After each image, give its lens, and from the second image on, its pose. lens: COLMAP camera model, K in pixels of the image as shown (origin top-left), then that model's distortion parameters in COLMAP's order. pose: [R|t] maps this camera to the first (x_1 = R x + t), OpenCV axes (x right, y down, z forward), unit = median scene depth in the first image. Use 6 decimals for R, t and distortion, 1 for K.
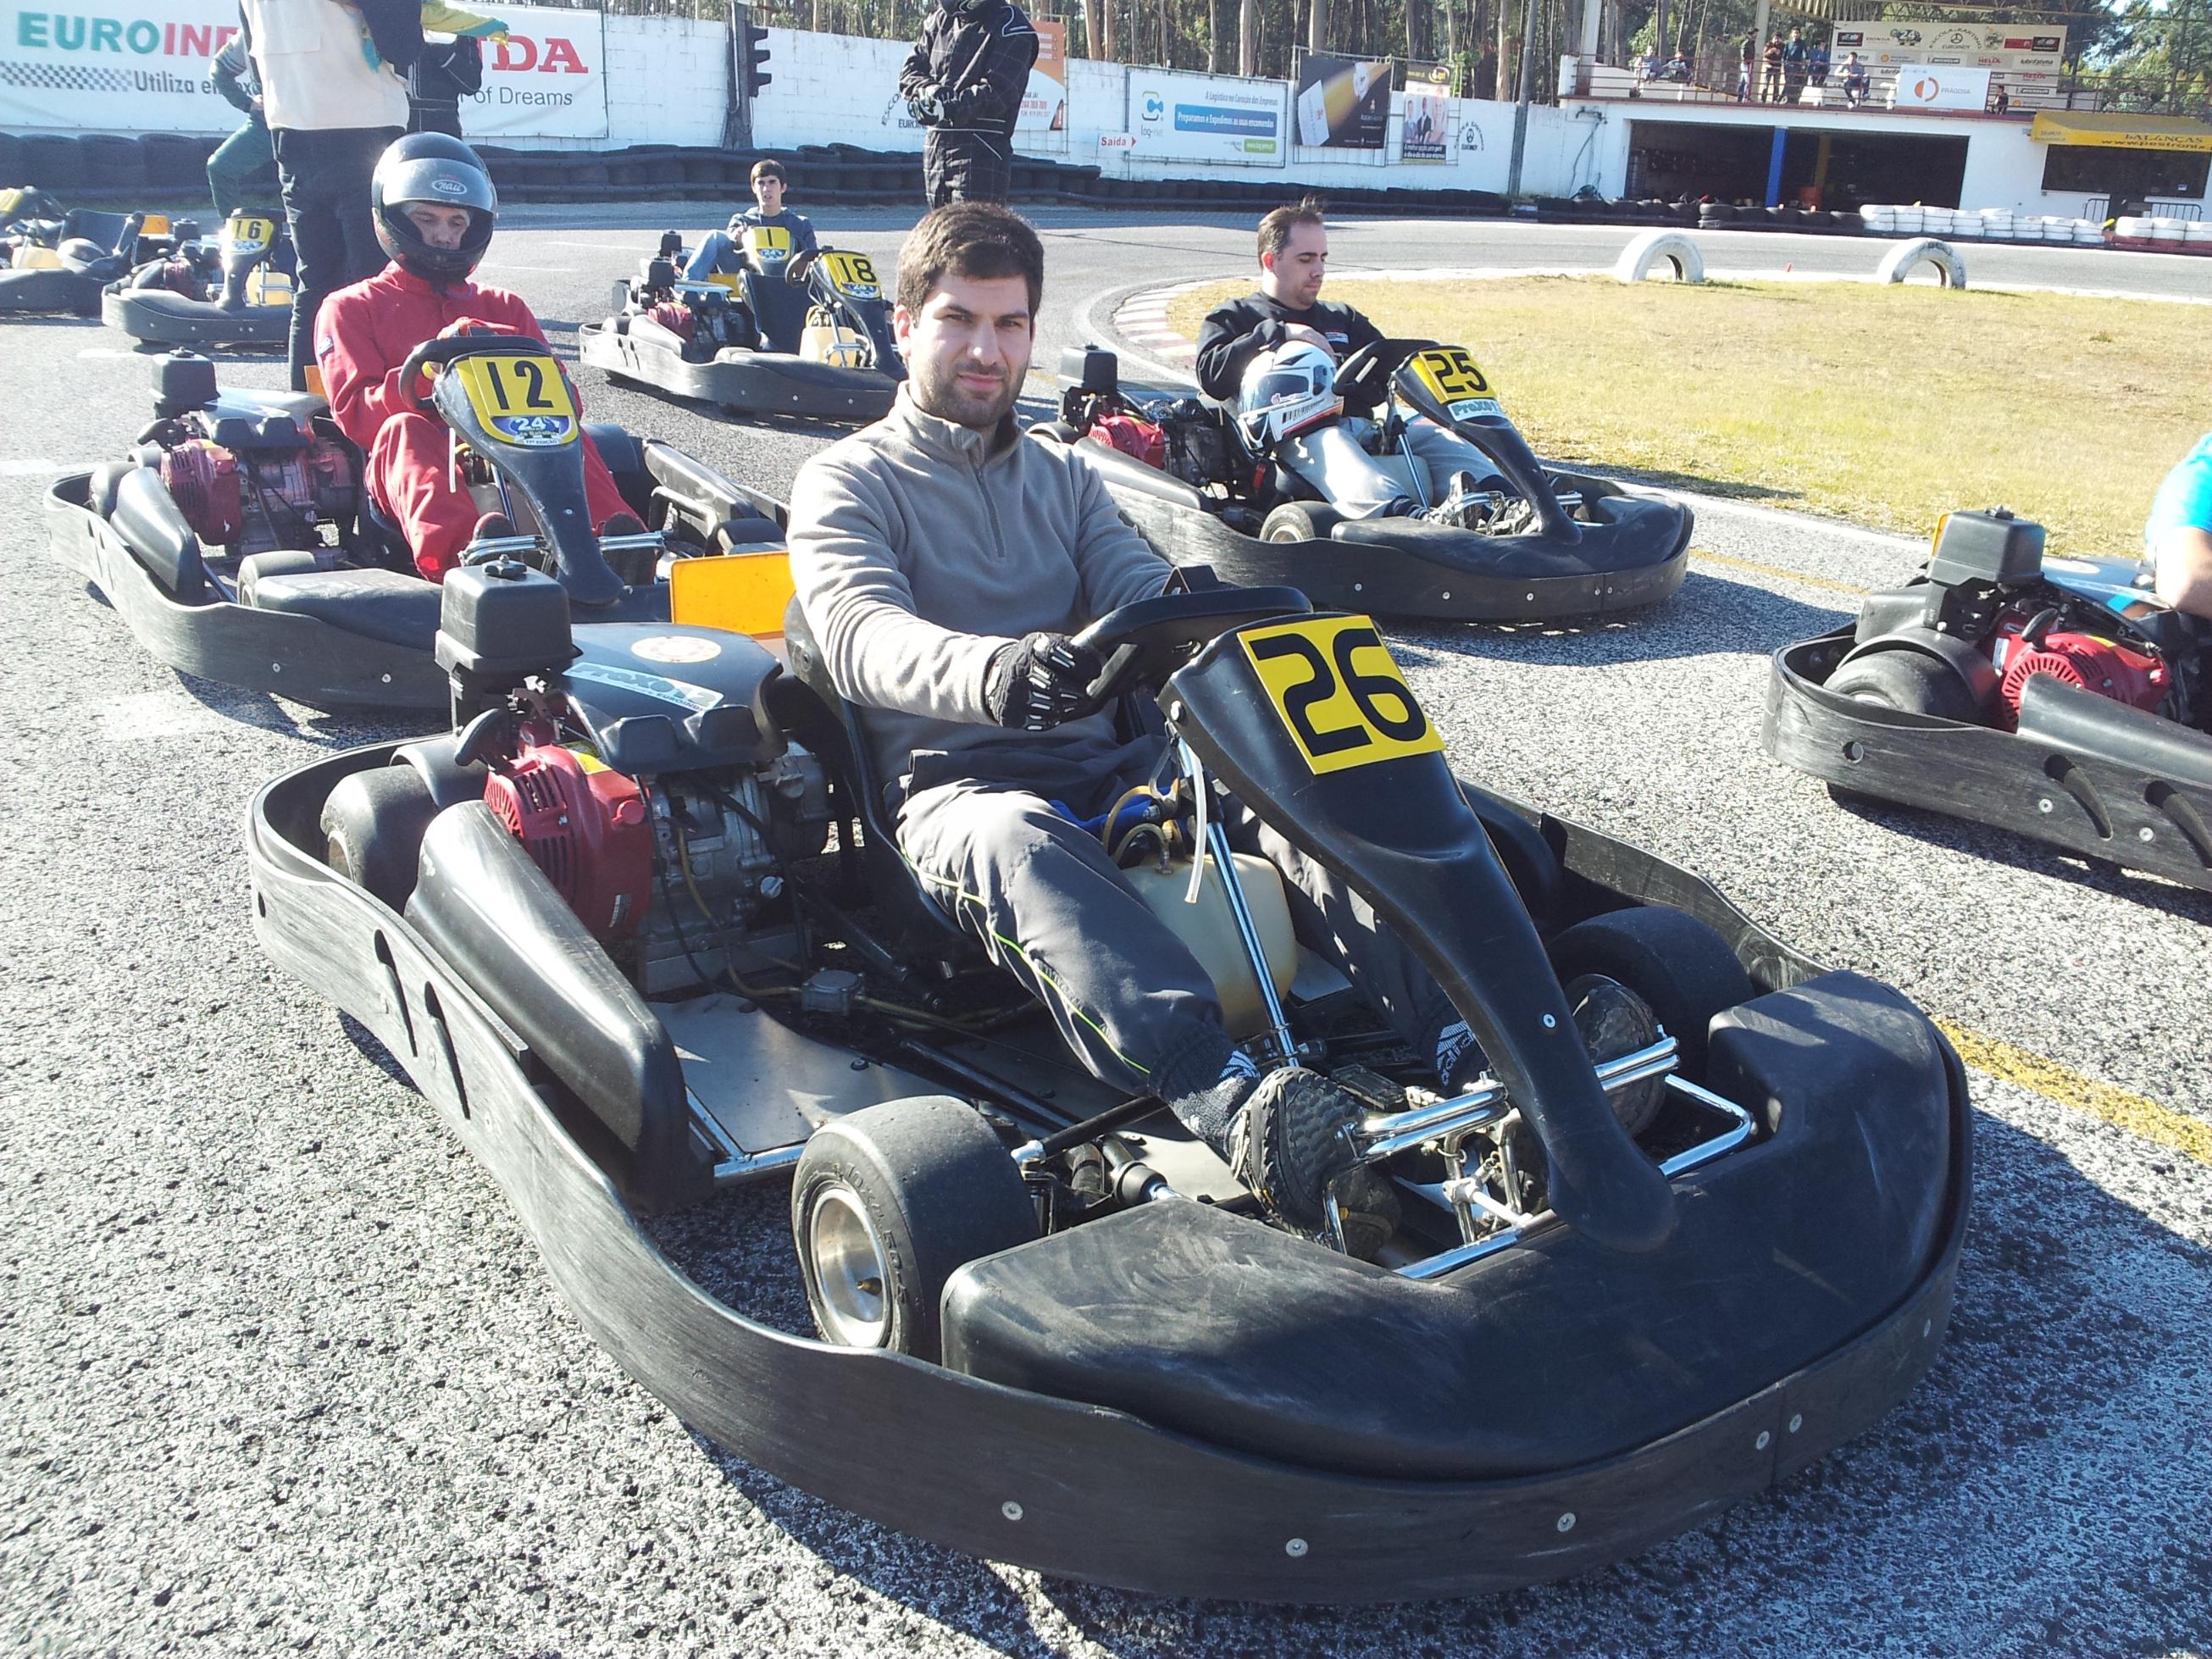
lens RADIAL K [[1959.7, 0, 1141.1], [0, 1959.7, 825.7], [0, 0, 1]] dist [0.037990, -0.136175]
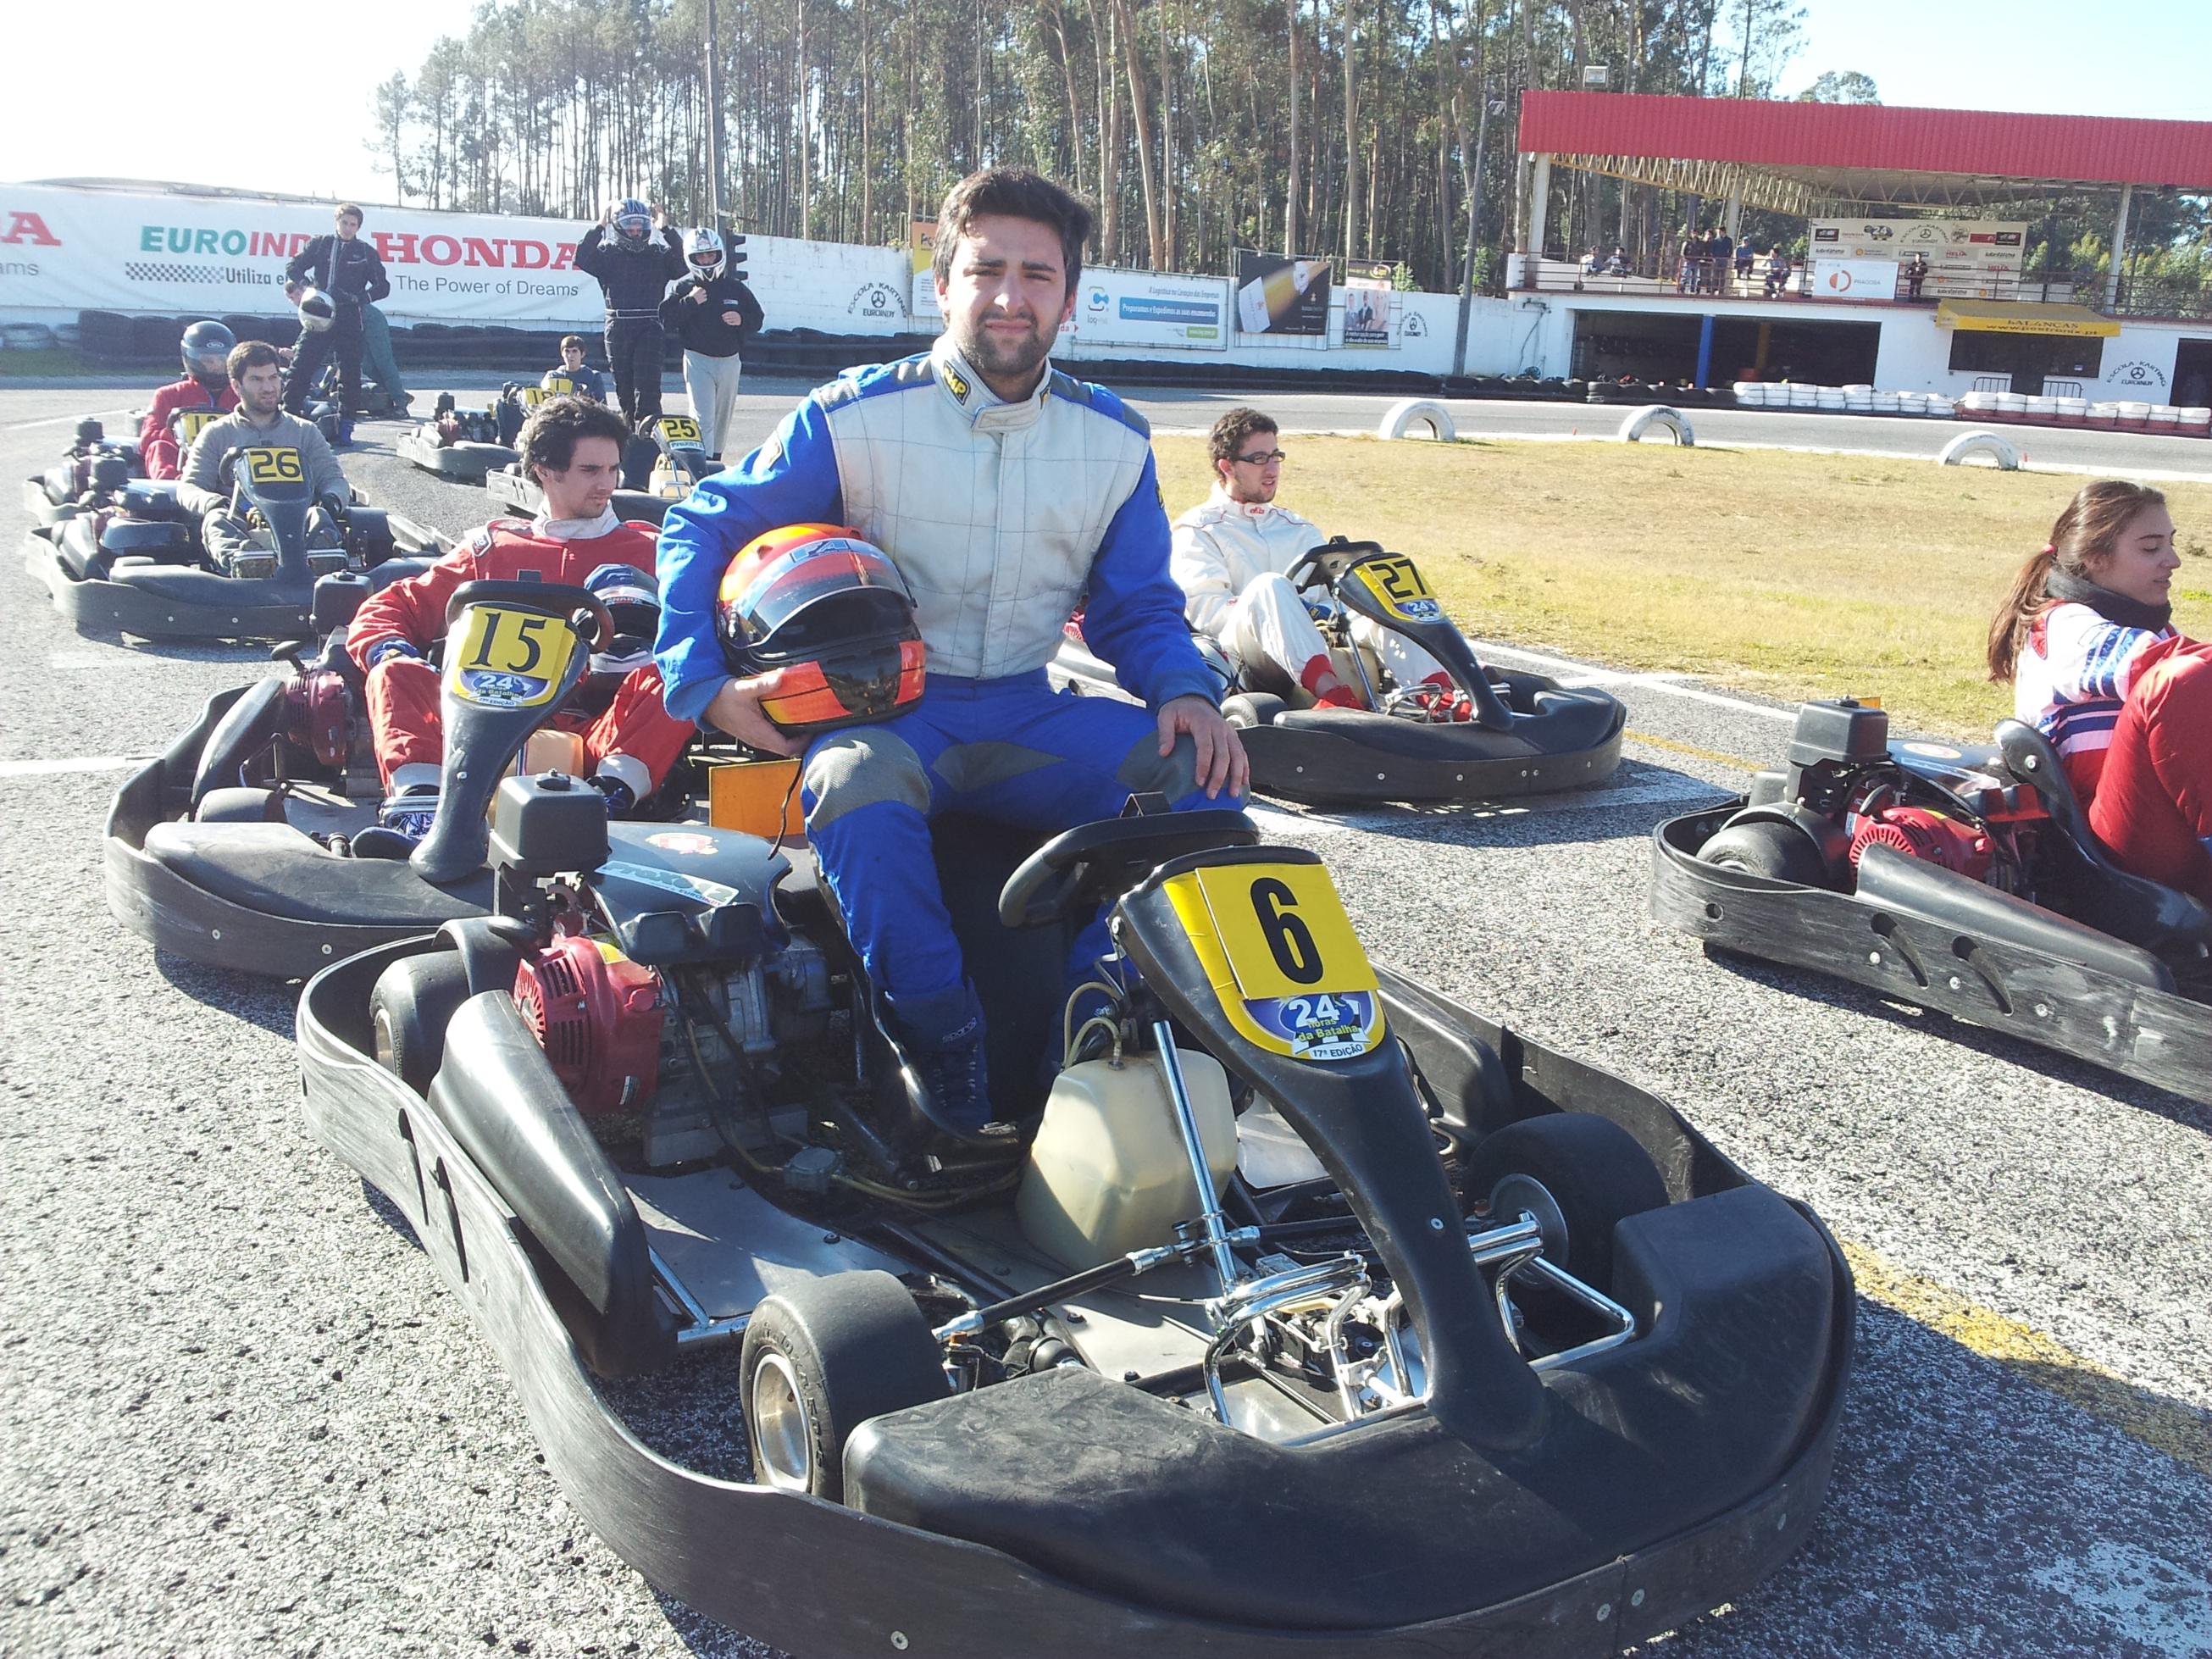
lens RADIAL K [[1959.7, 0, 1103.9], [0, 1959.7, 821.5], [0, 0, 1]] dist [0.037990, -0.136175]
pose [[0.996859, 0.019772, -0.076684, 0.085447], [-0.026581, 0.995694, -0.088803, 0.038470], [0.074598, 0.090562, 0.993093, -0.108002]]
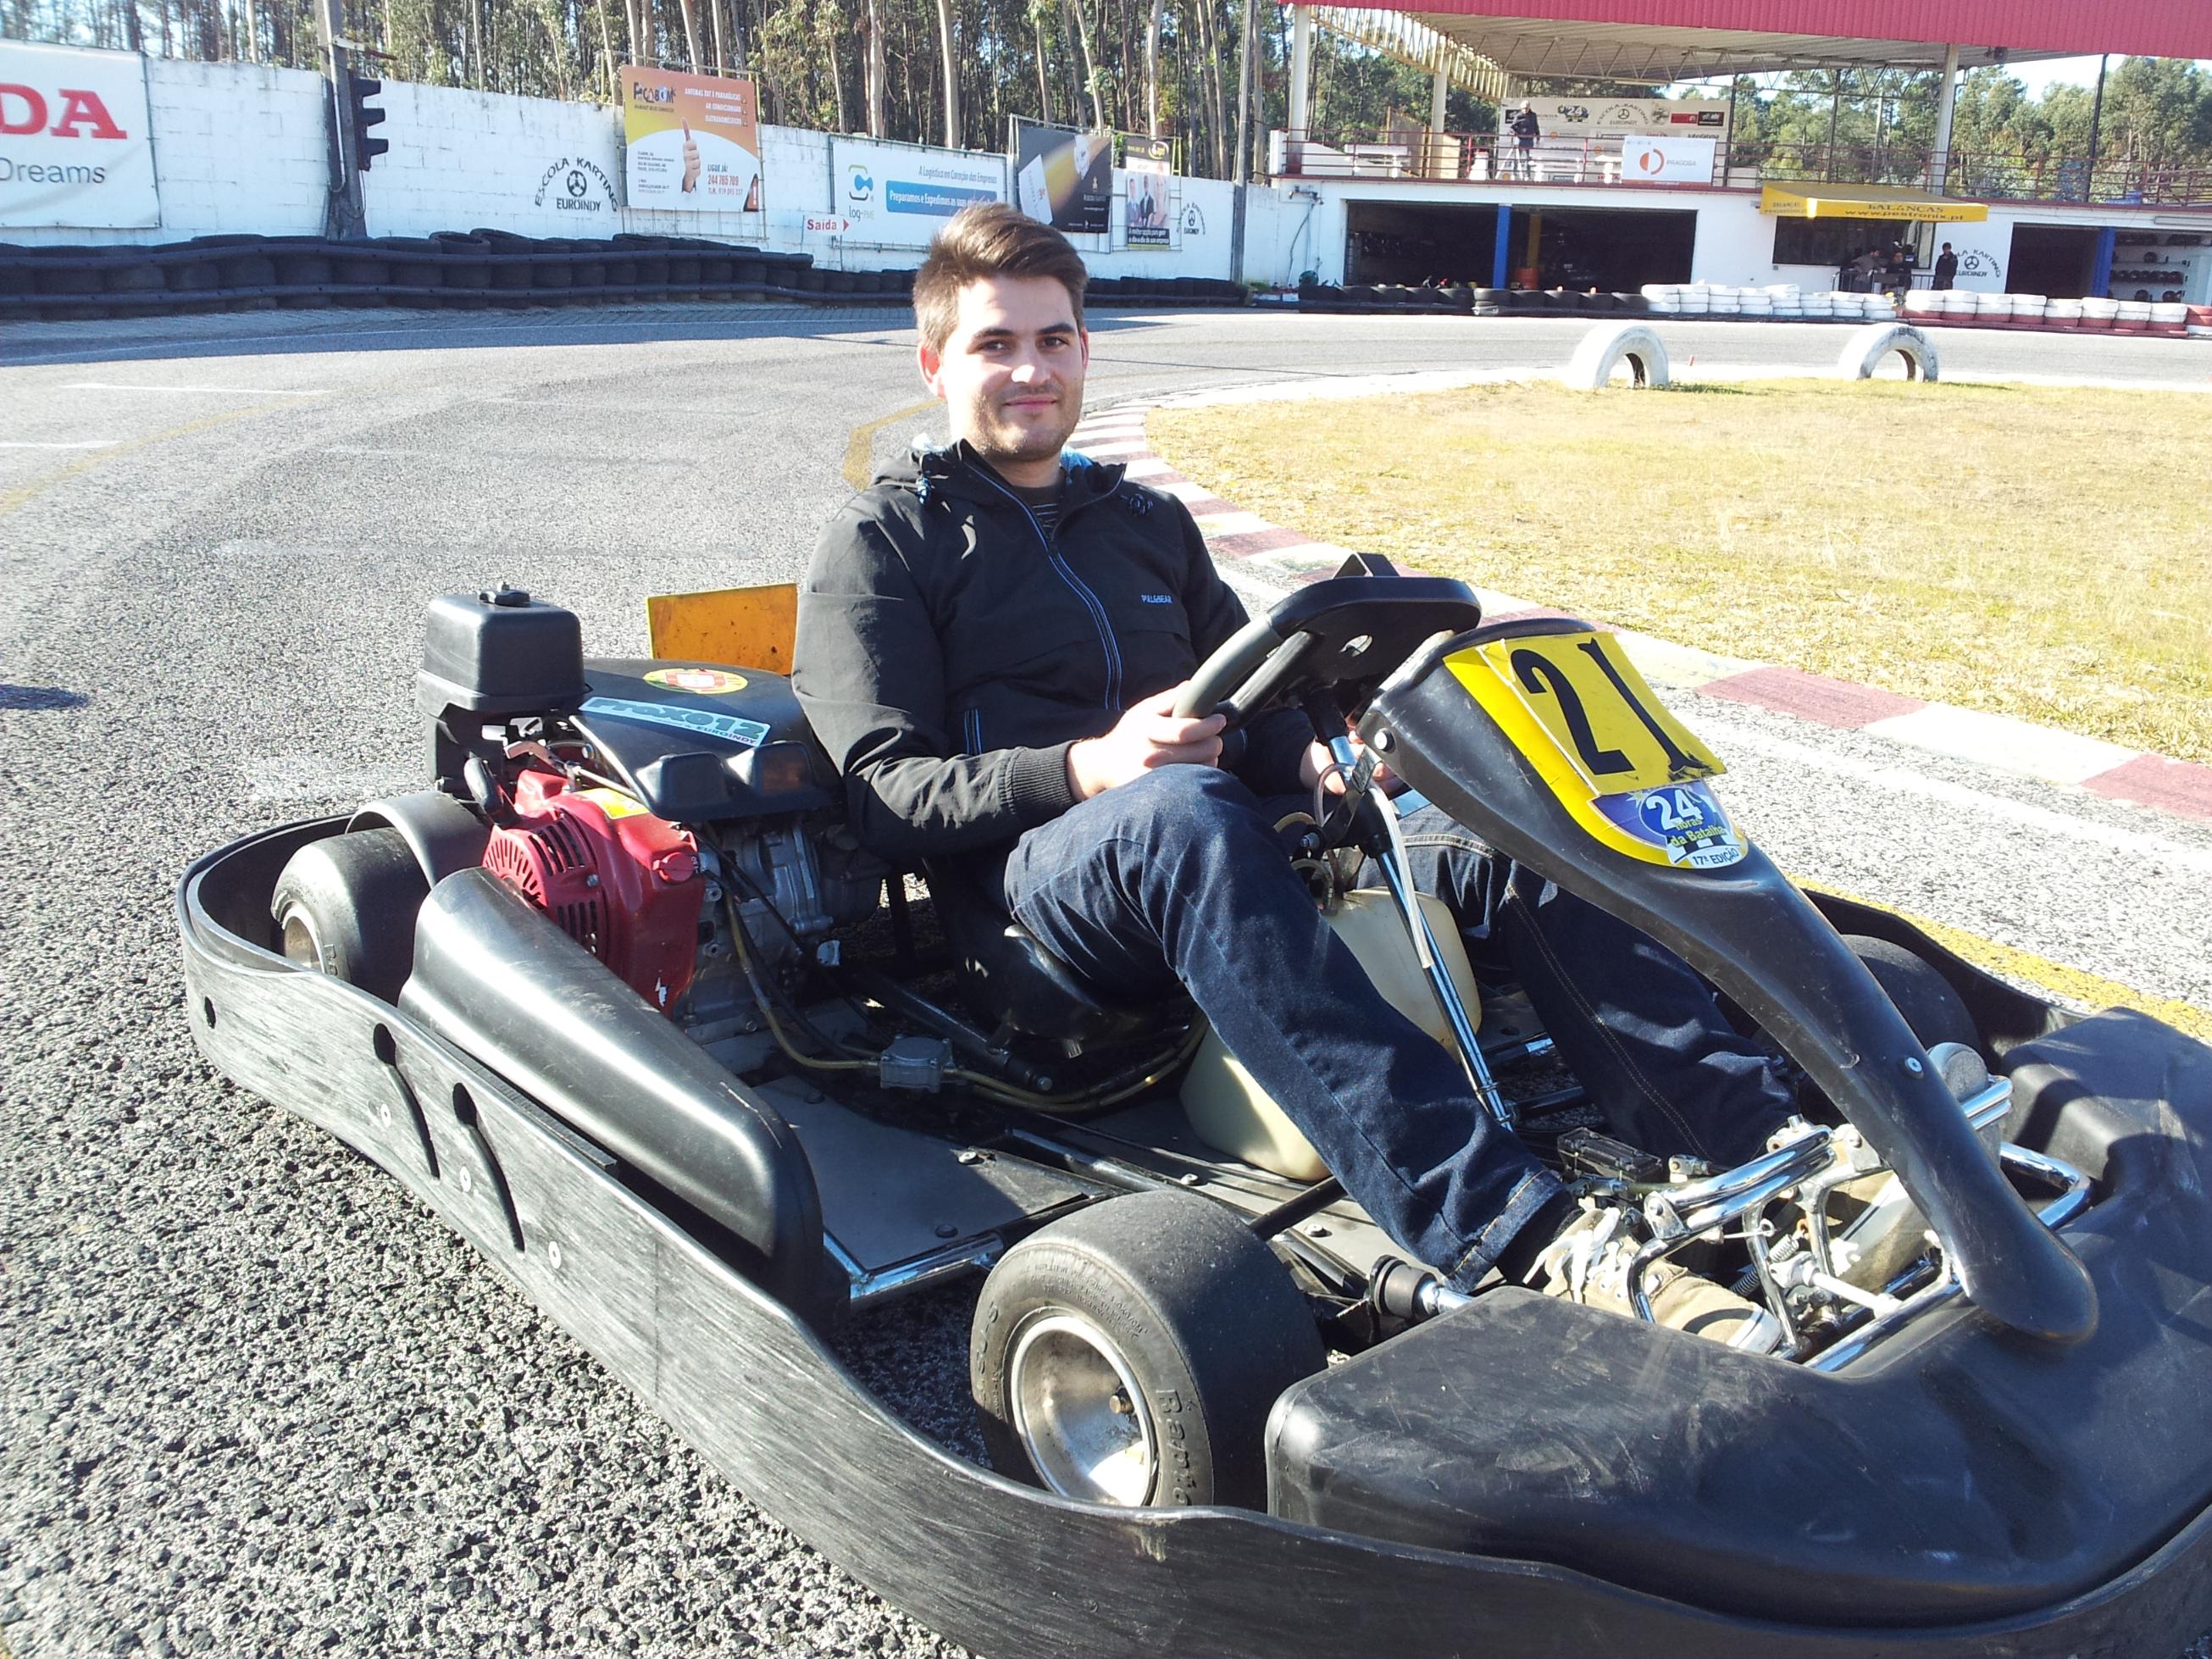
lens RADIAL K [[1959.7, 0, 1152.3], [0, 1959.7, 836.1], [0, 0, 1]] dist [0.037990, -0.136175]
pose [[0.979919, -0.069837, 0.186765, -0.039445], [0.076792, 0.996588, -0.030259, -0.043728], [-0.184014, 0.043993, 0.981939, 0.134770]]
